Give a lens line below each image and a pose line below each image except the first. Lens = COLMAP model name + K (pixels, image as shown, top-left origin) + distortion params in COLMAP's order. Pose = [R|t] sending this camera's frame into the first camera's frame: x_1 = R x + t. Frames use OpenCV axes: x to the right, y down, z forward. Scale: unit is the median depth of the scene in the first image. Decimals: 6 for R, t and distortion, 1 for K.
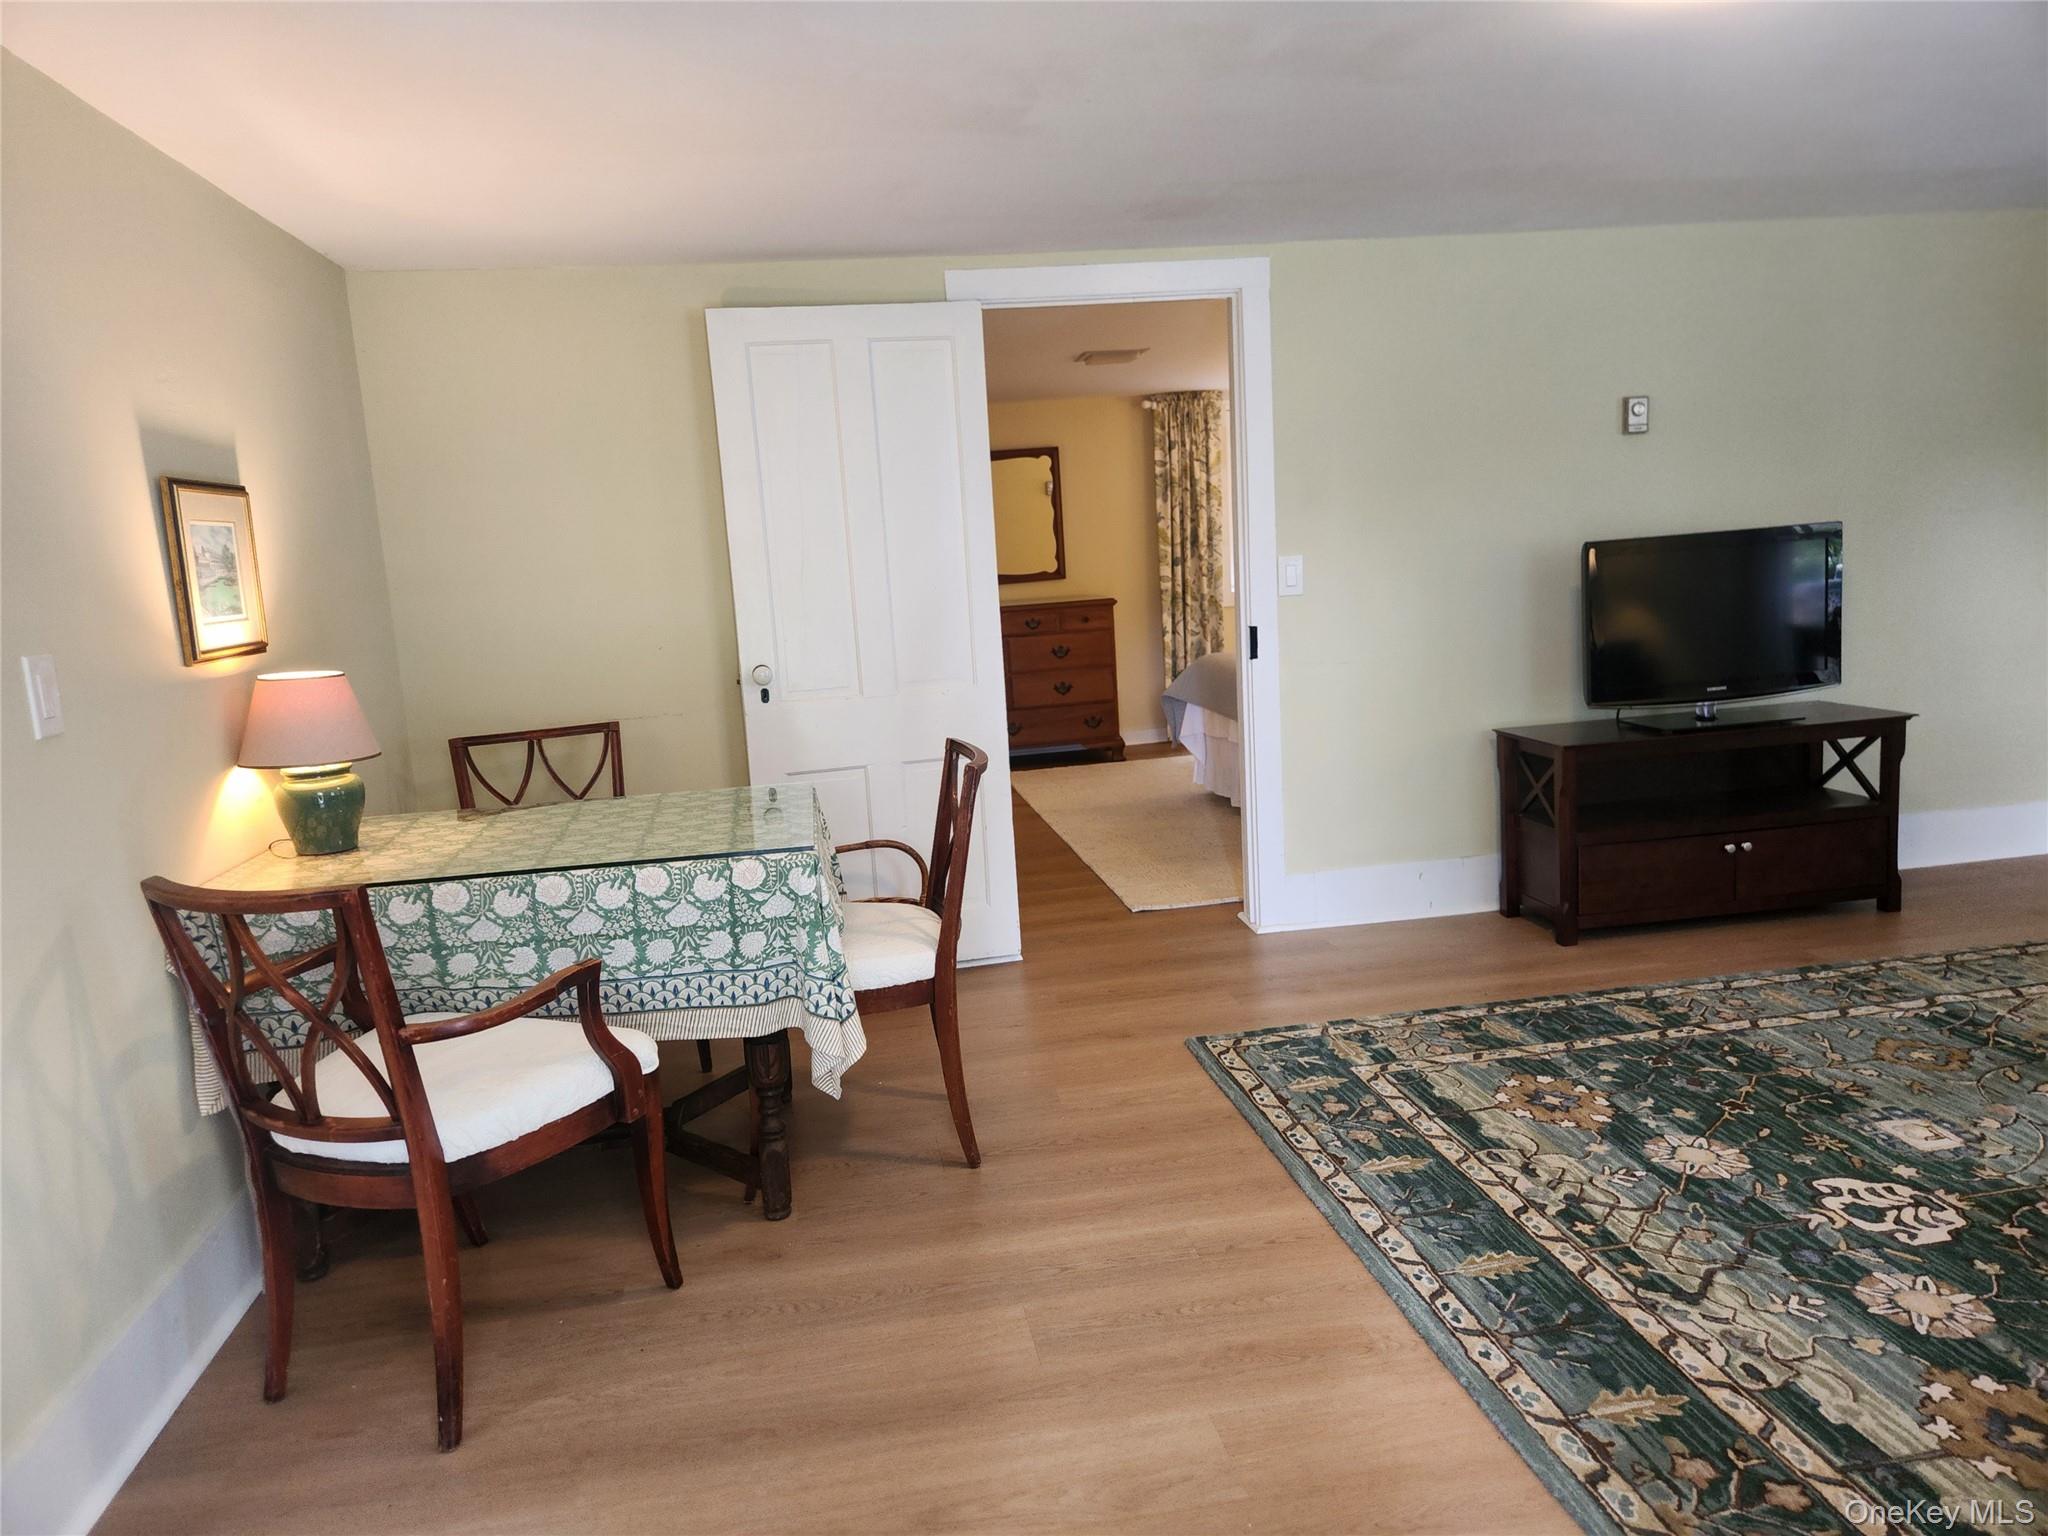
lens RADIAL K [[1374.6, 0, 986.0], [0, 1374.6, 748.1], [0, 0, 1]] dist [0.065709, -0.054666]
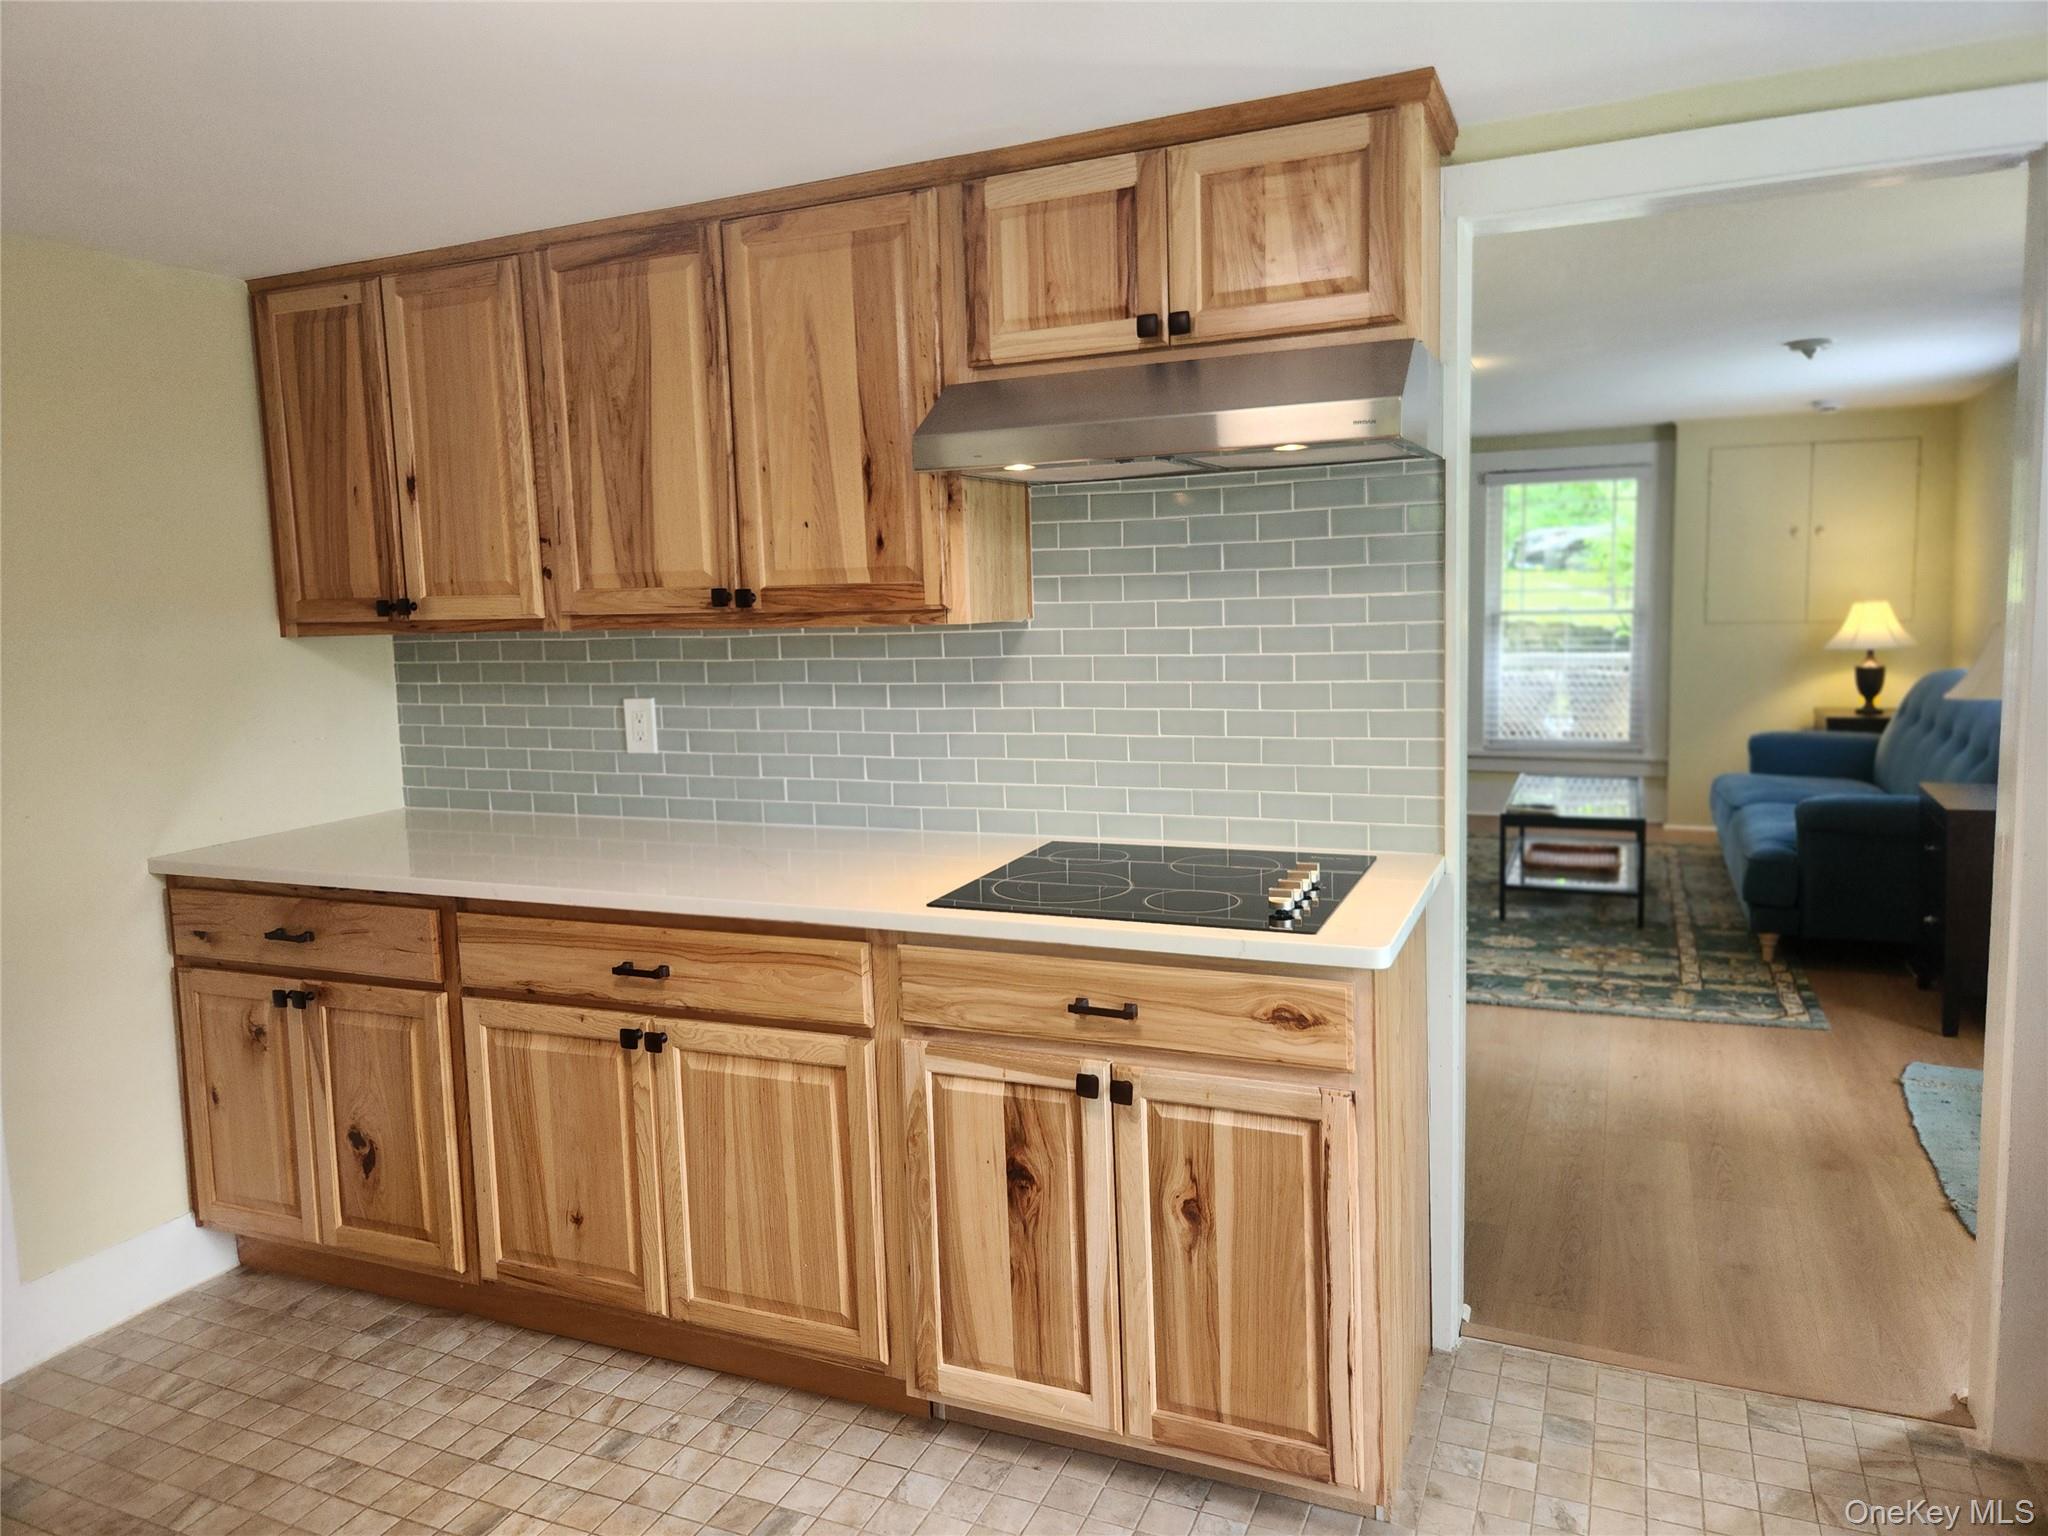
lens RADIAL K [[1374.6, 0, 1017.4], [0, 1374.6, 741.7], [0, 0, 1]] dist [0.065709, -0.054666]
pose [[0.528796, -0.047764, 0.847404, -1.224825], [0.125346, 0.991862, -0.022312, 0.005135], [-0.839442, 0.118017, 0.530480, 0.286188]]
